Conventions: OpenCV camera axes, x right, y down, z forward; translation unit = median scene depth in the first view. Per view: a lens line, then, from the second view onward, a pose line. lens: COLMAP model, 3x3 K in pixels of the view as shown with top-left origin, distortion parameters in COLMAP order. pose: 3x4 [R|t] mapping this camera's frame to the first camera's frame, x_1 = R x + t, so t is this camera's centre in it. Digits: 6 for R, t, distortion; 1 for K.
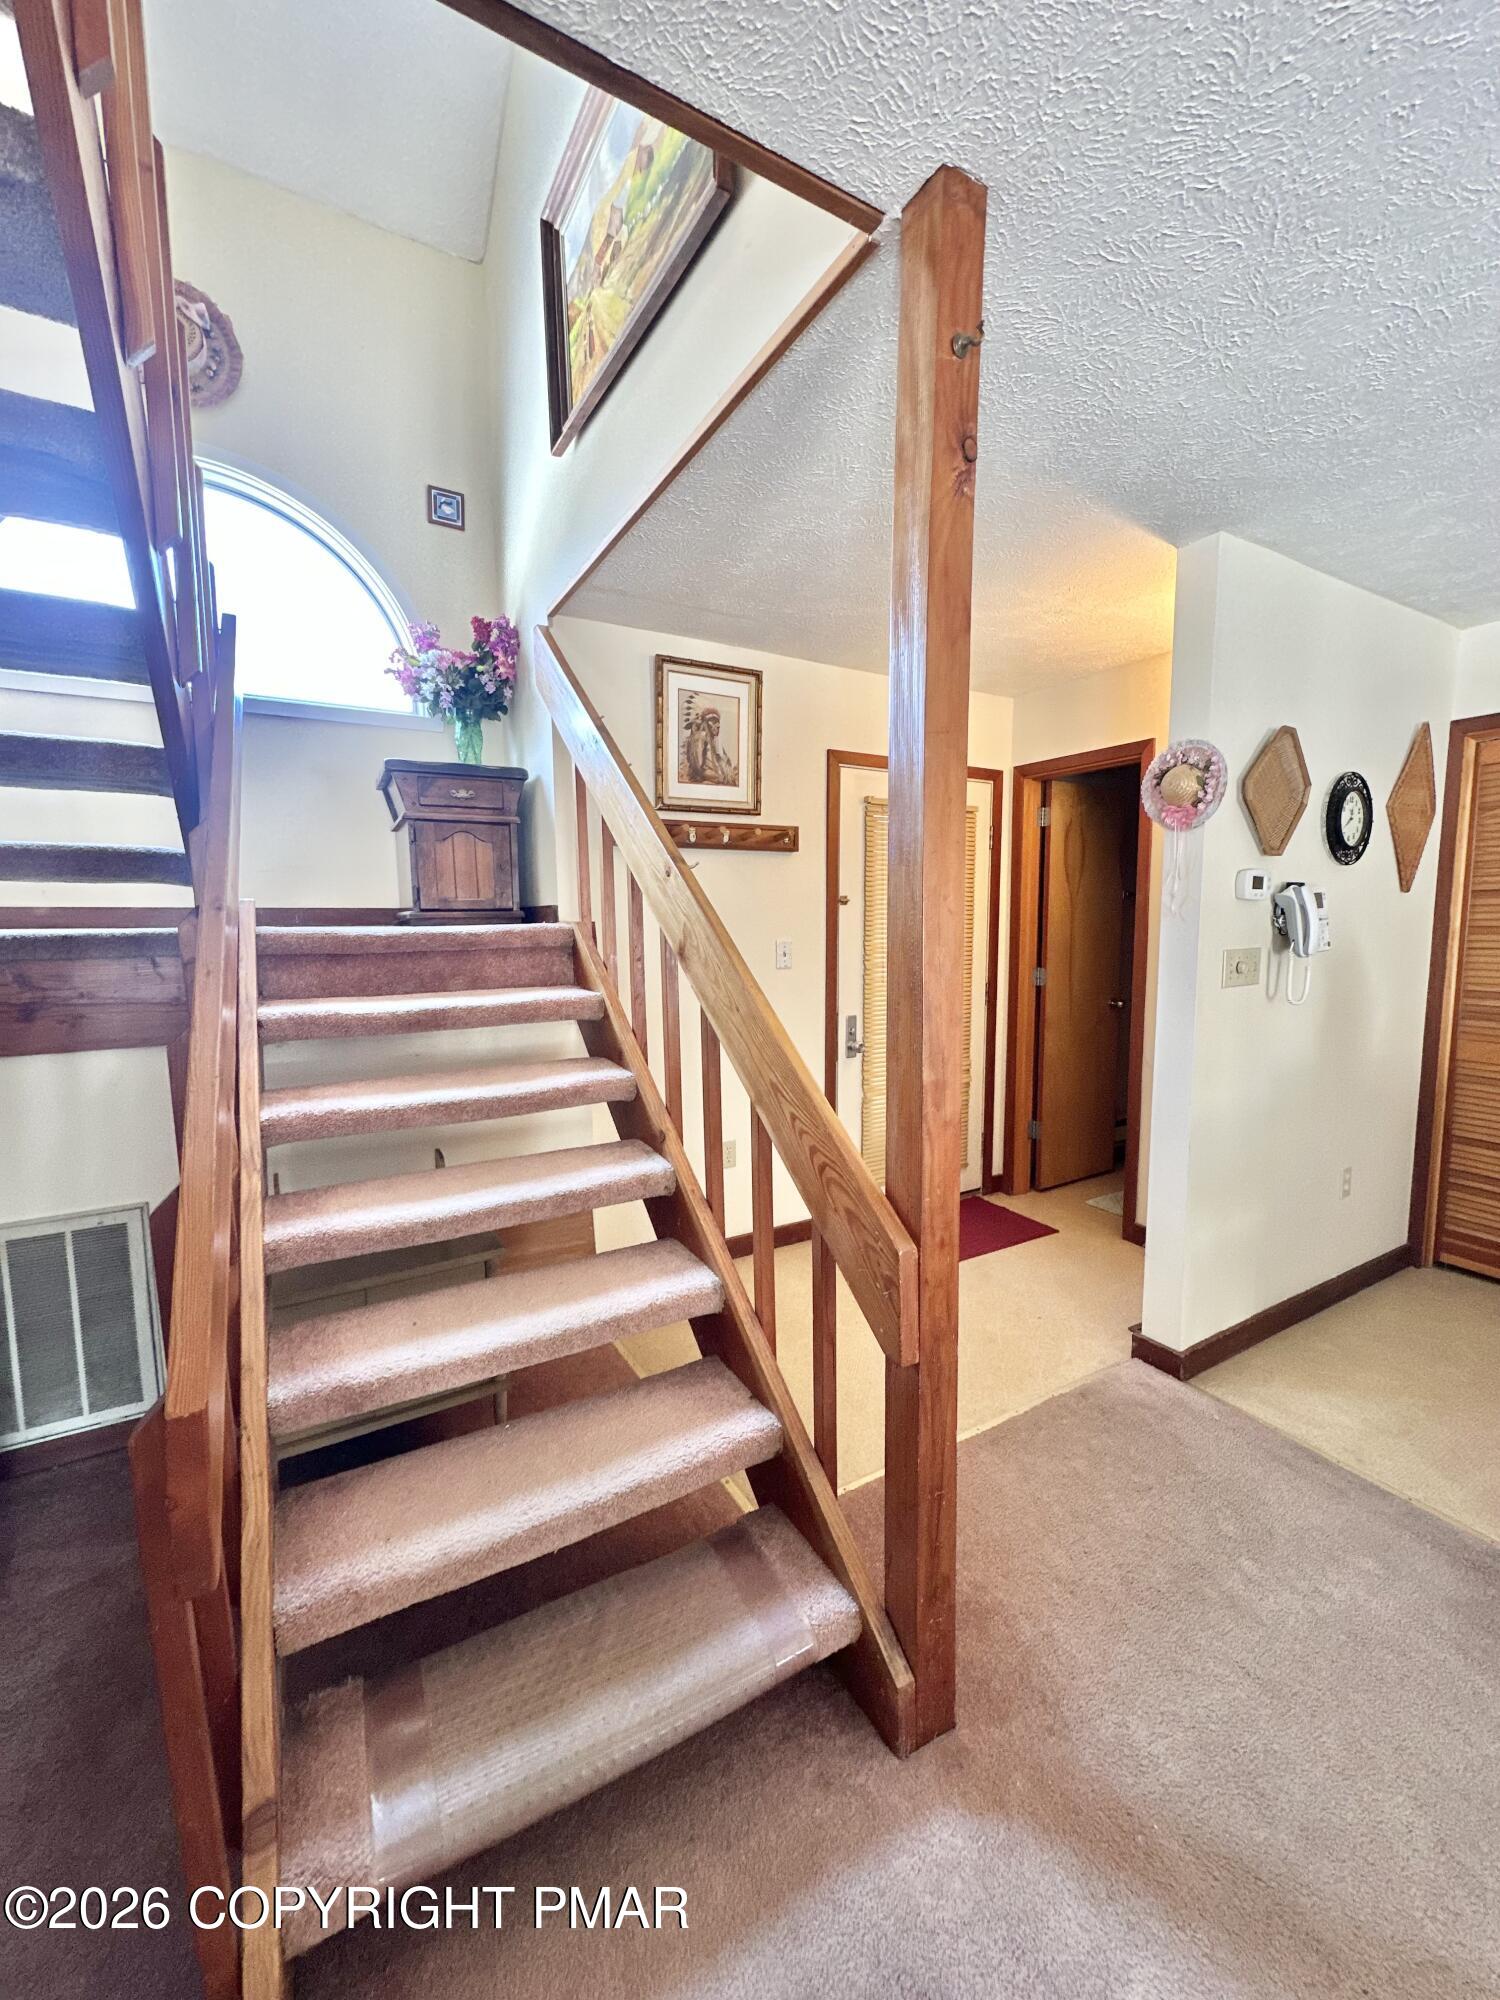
lens RADIAL K [[800.0, 0, 749.7], [0, 800.0, 1000.4], [0, 0, 1]] dist [-0.002470, 0.000393]
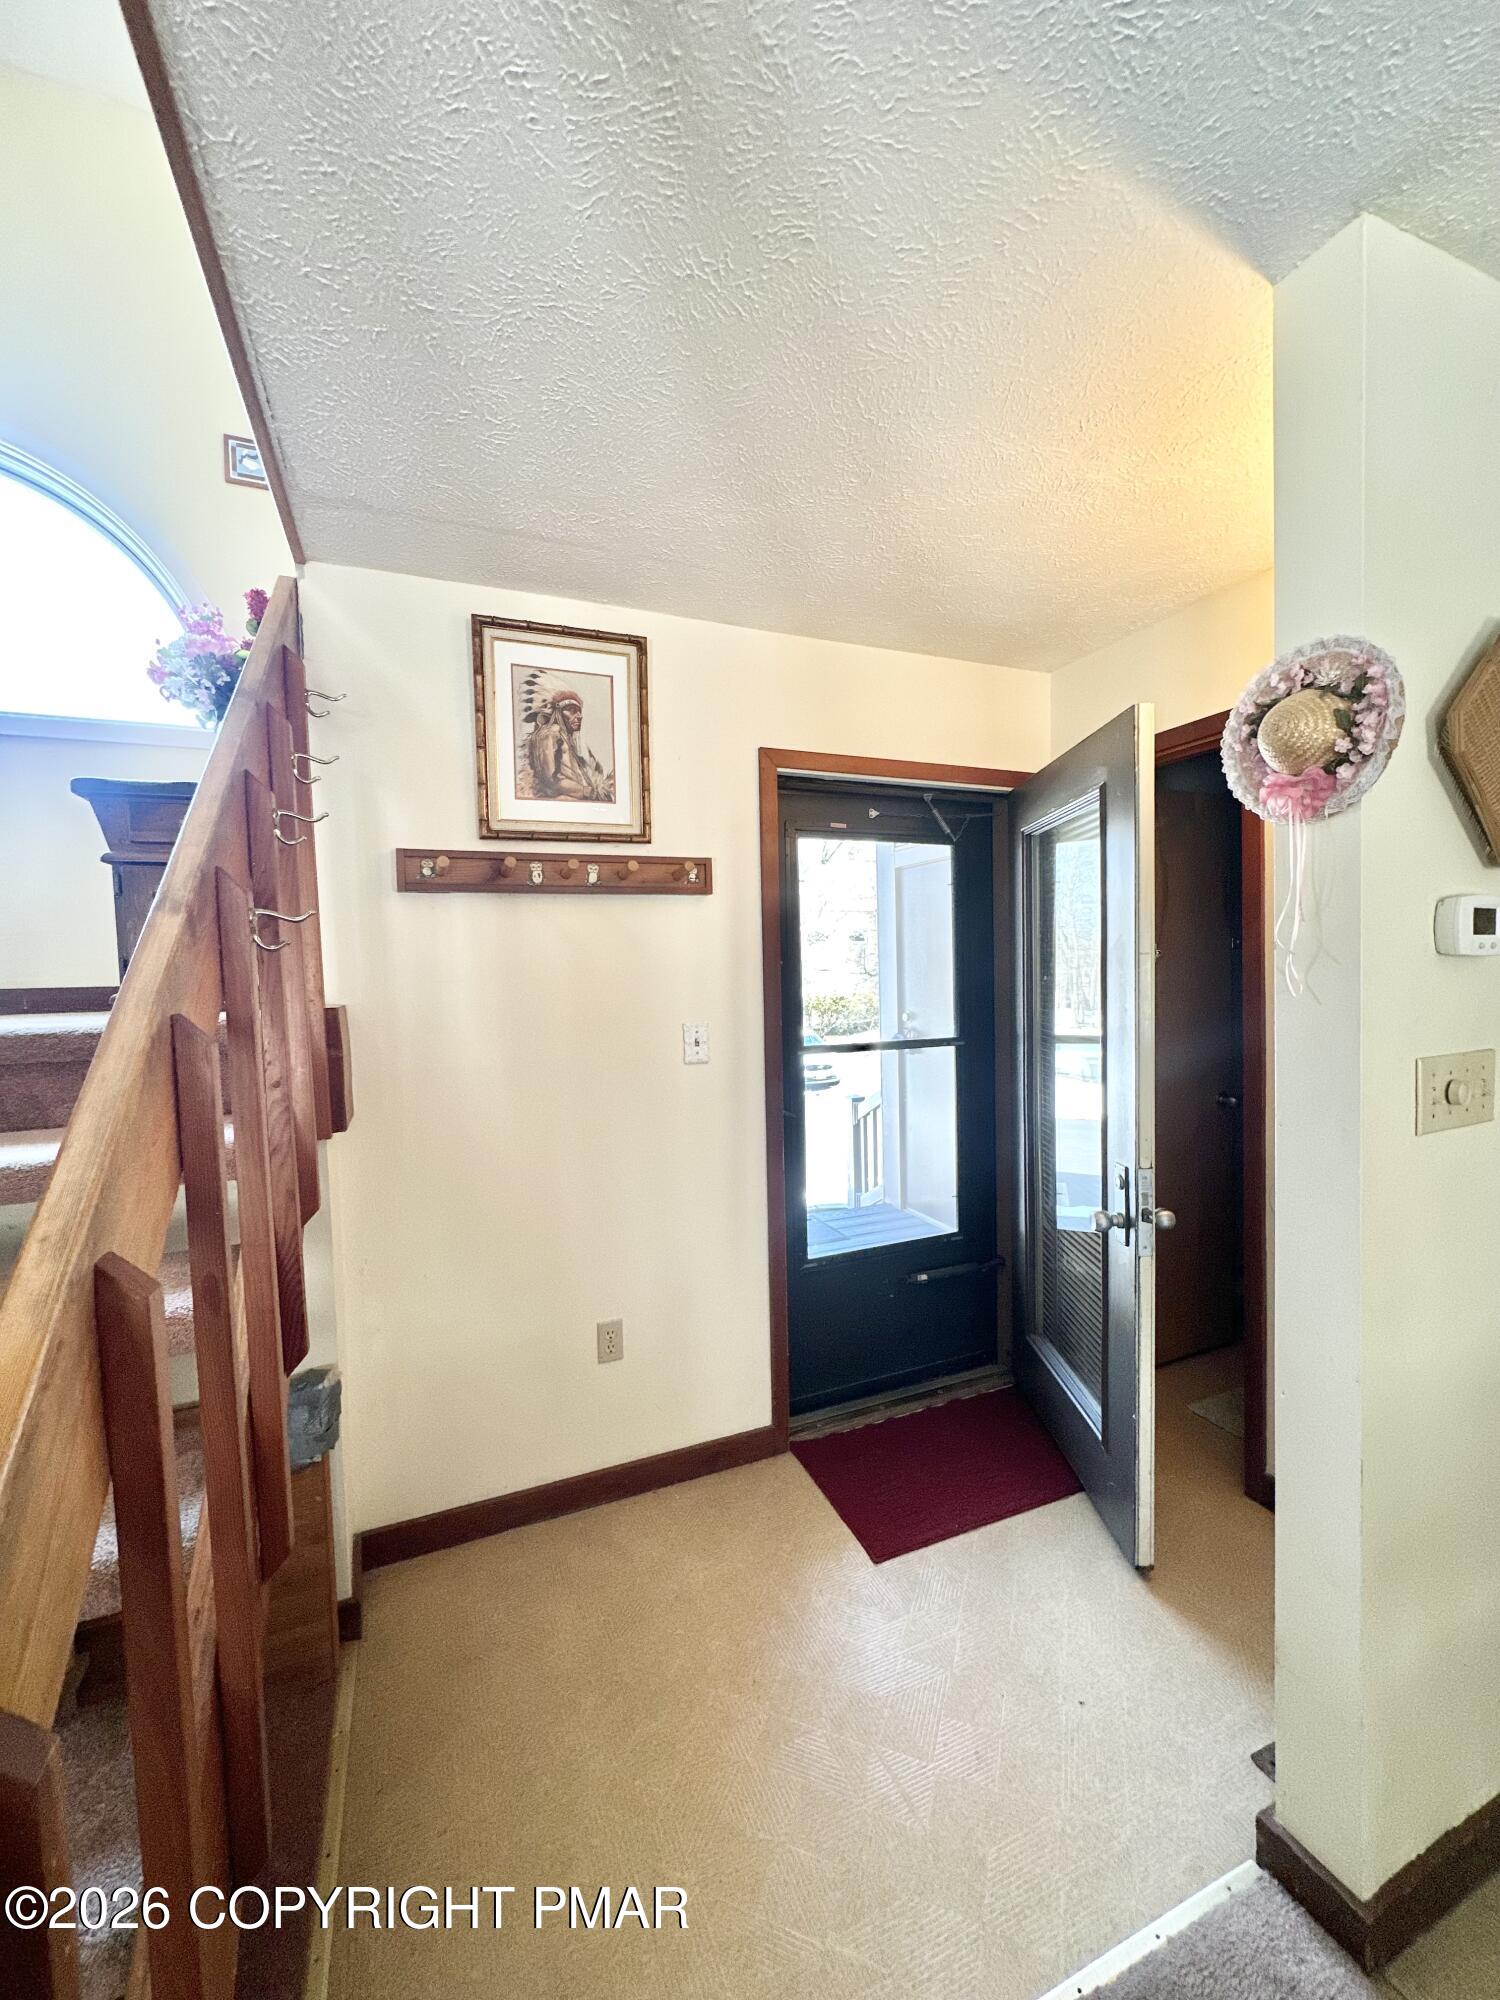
lens RADIAL K [[800.0, 0, 754.5], [0, 800.0, 999.6], [0, 0, 1]] dist [-0.002470, 0.000393]
pose [[0.993384, -0.017903, -0.113432, 0.184968], [0.010568, 0.997833, -0.064941, -0.053173], [0.114349, 0.063312, 0.991421, 0.348893]]
